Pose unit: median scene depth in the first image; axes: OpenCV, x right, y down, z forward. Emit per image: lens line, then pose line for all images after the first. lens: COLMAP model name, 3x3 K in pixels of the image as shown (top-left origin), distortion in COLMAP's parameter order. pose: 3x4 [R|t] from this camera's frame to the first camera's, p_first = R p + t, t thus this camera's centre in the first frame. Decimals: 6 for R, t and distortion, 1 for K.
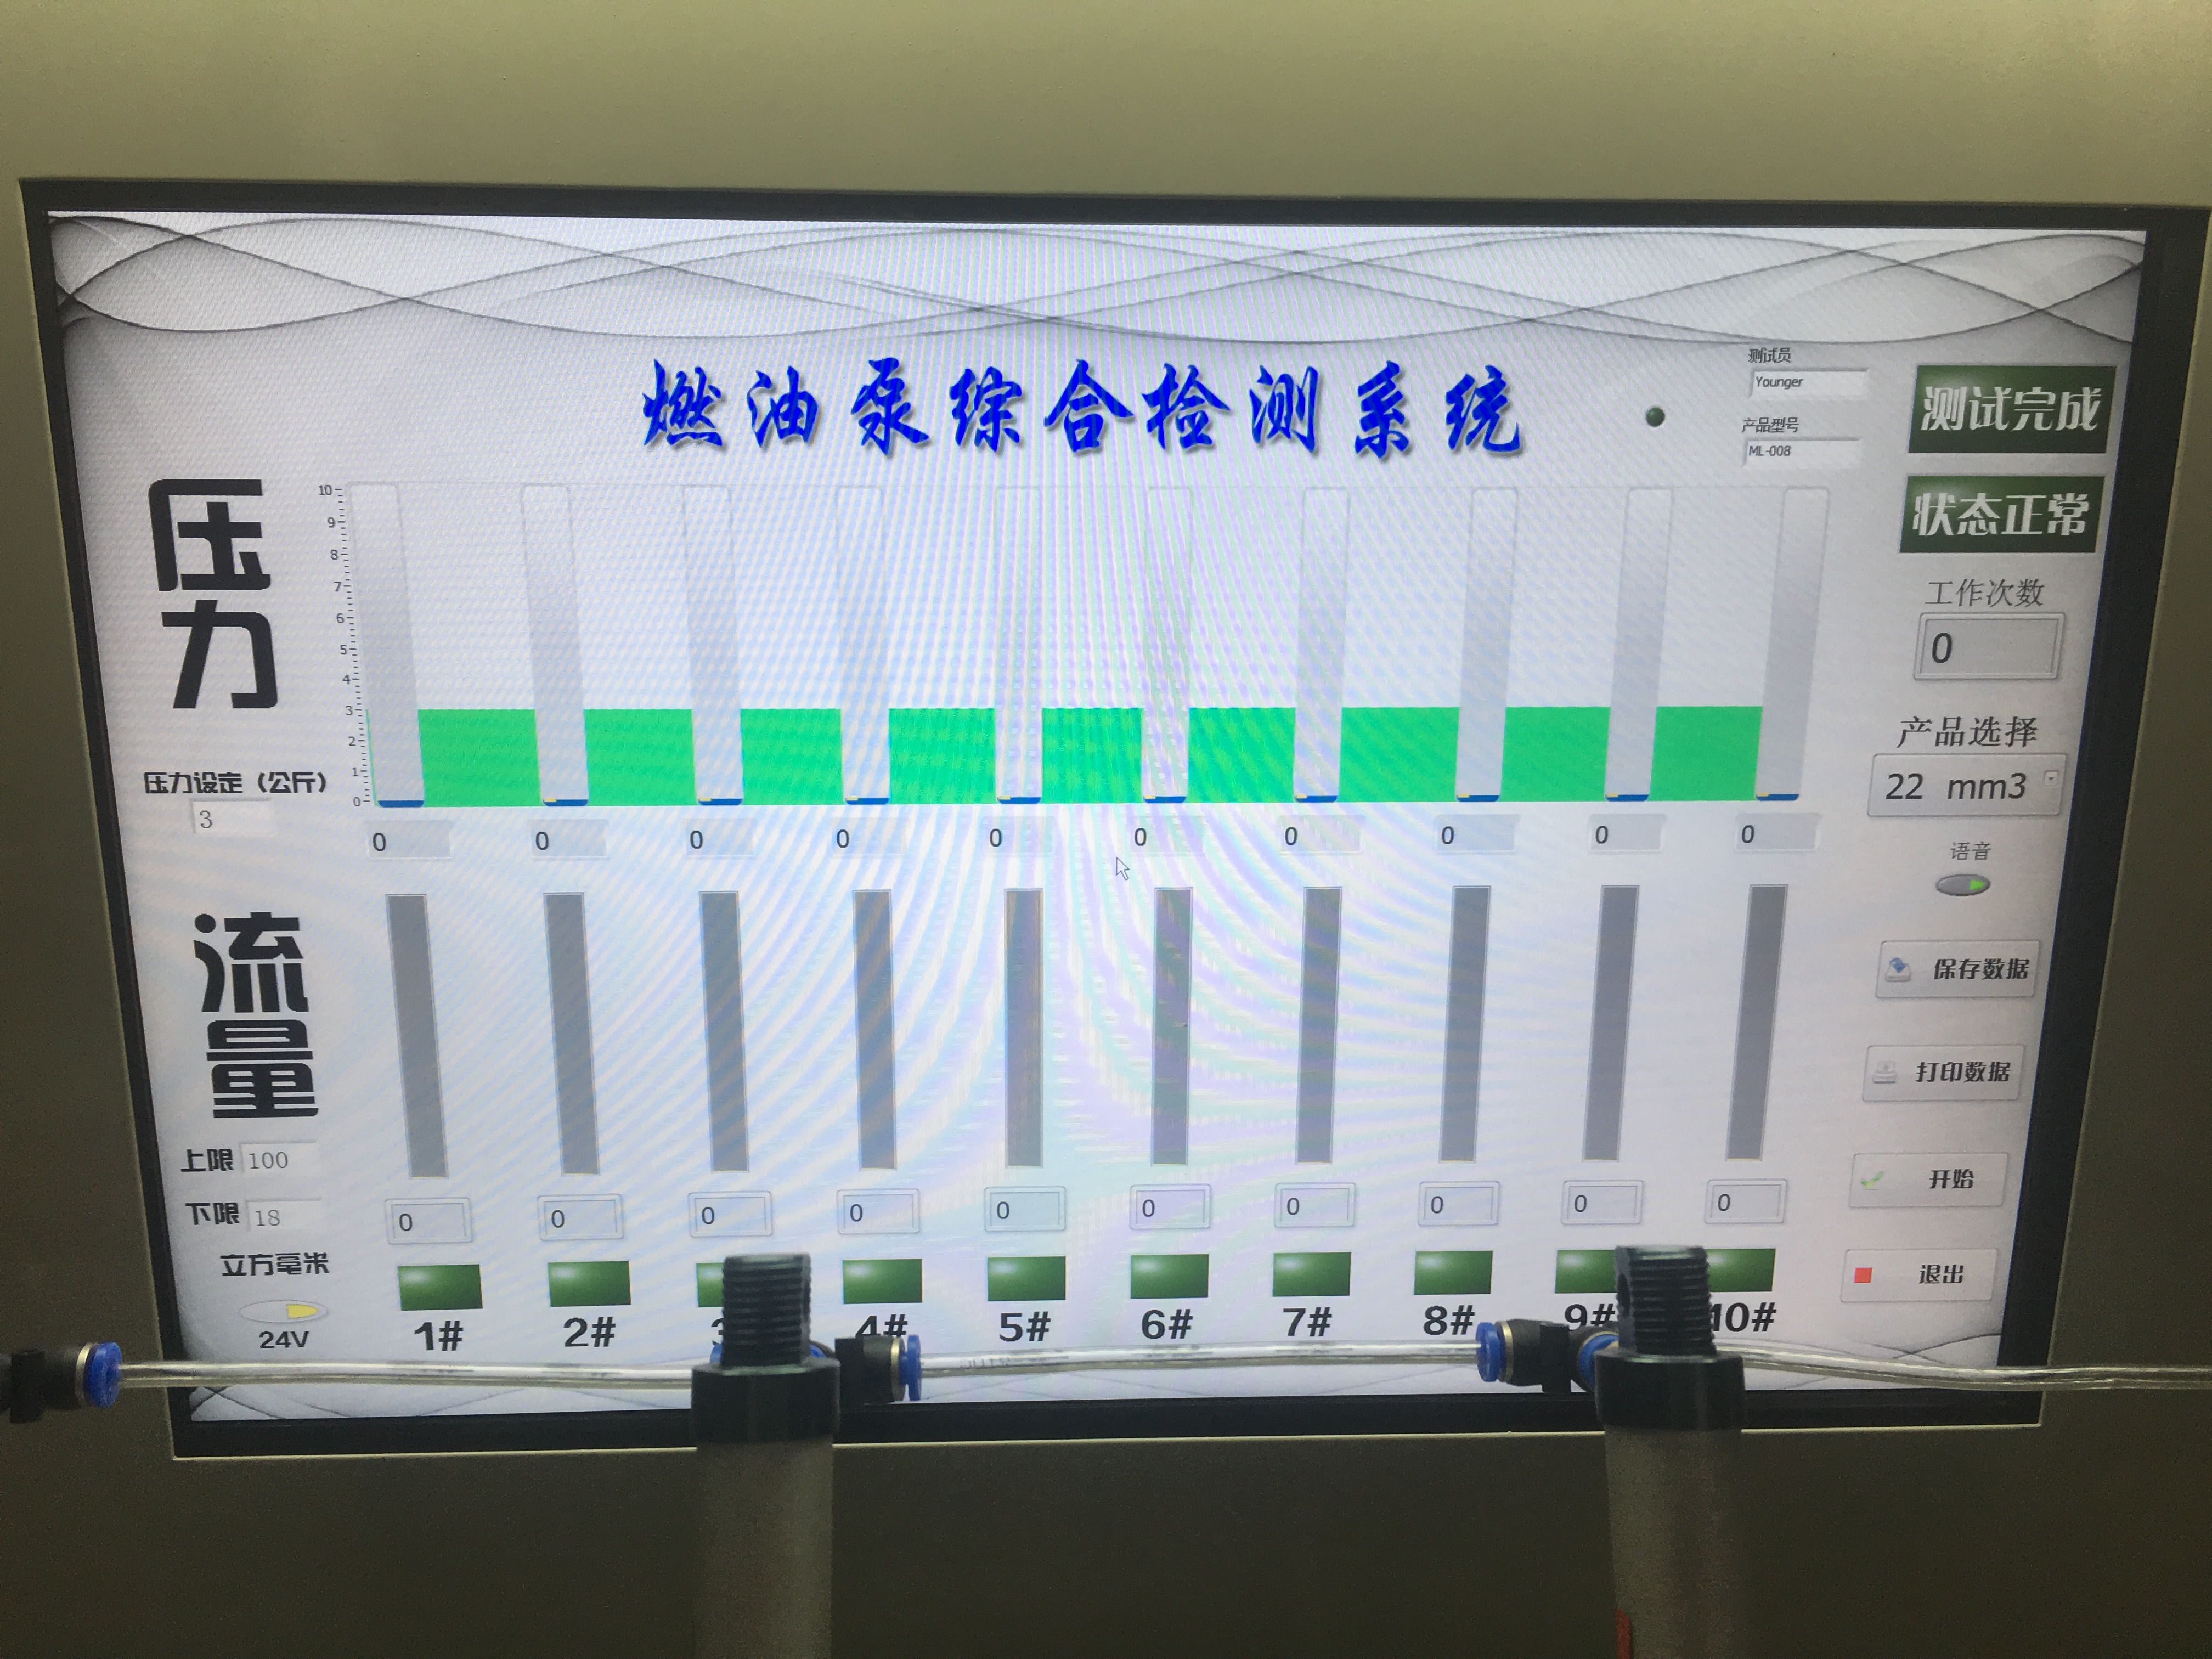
lens RADIAL K [[1859.6, 0, 1112.2], [0, 1859.6, 840.7], [0, 0, 1]] dist [0.028997, -0.016728]
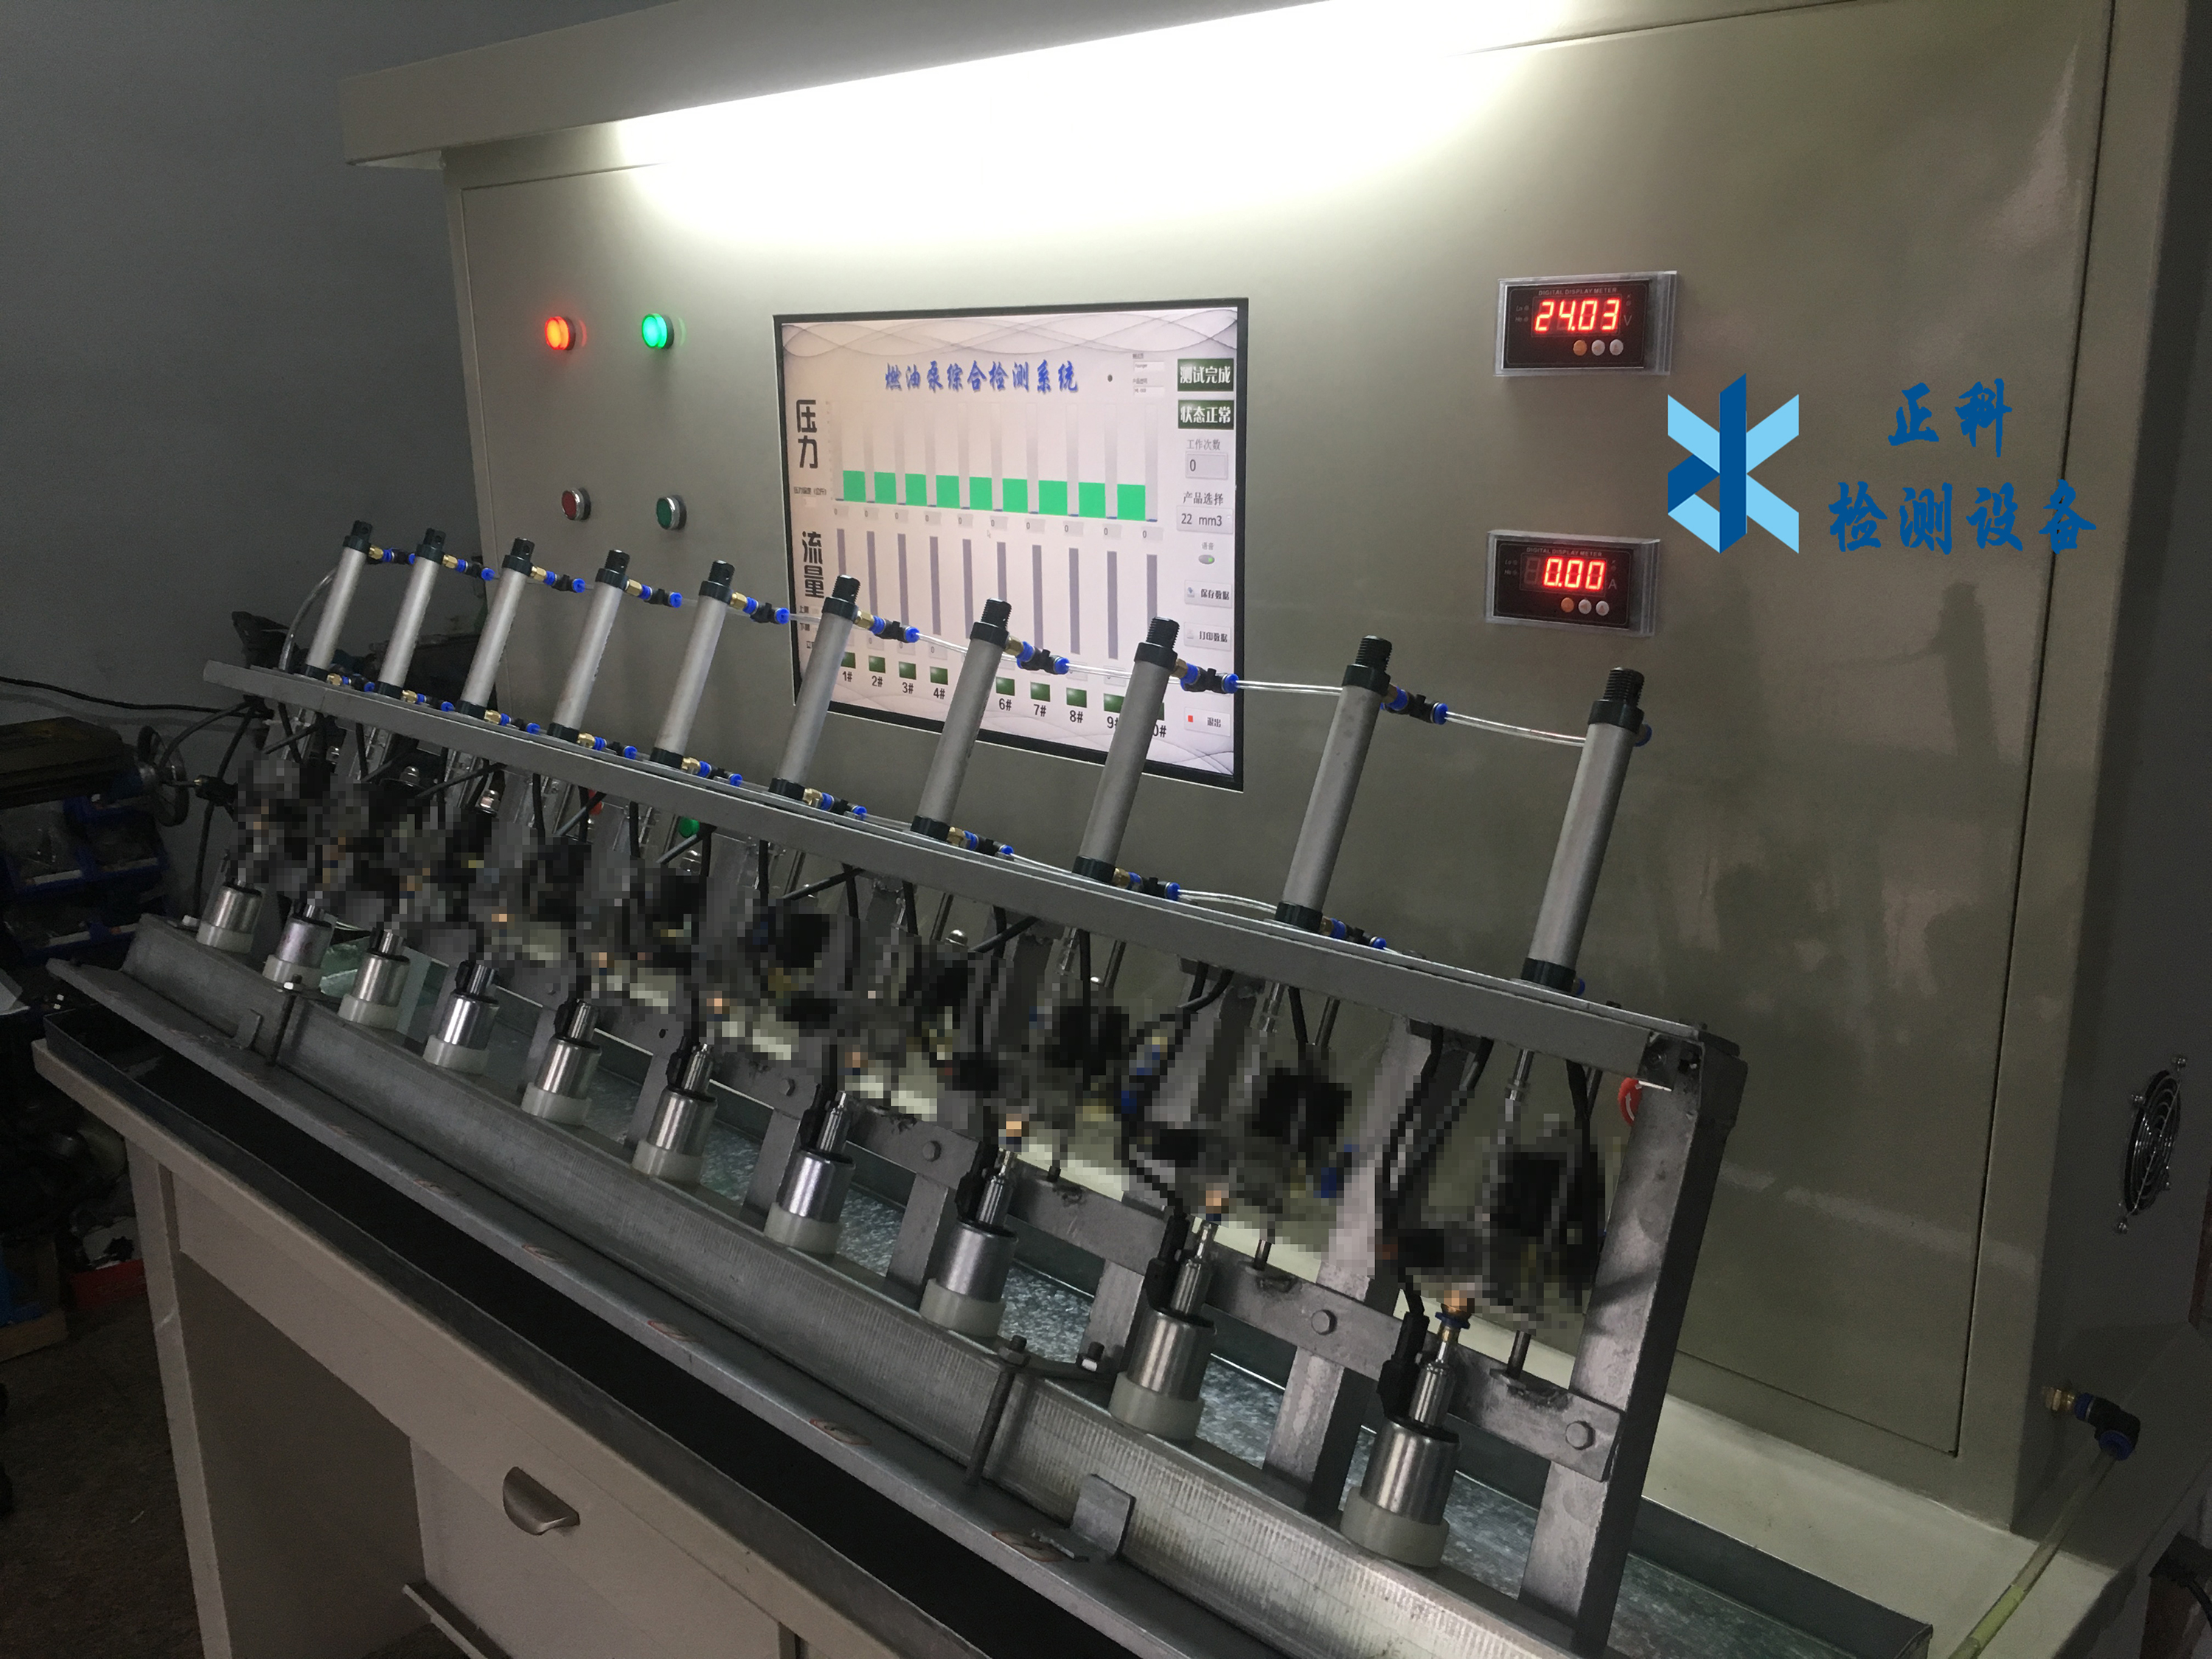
lens RADIAL K [[1859.6, 0, 1105.9], [0, 1859.6, 823.6], [0, 0, 1]] dist [0.028997, -0.016728]
pose [[0.683533, 0.162634, -0.711570, 2.394206], [-0.156153, 0.984874, 0.075100, 0.225414], [0.713021, 0.059781, 0.698590, -0.930639]]
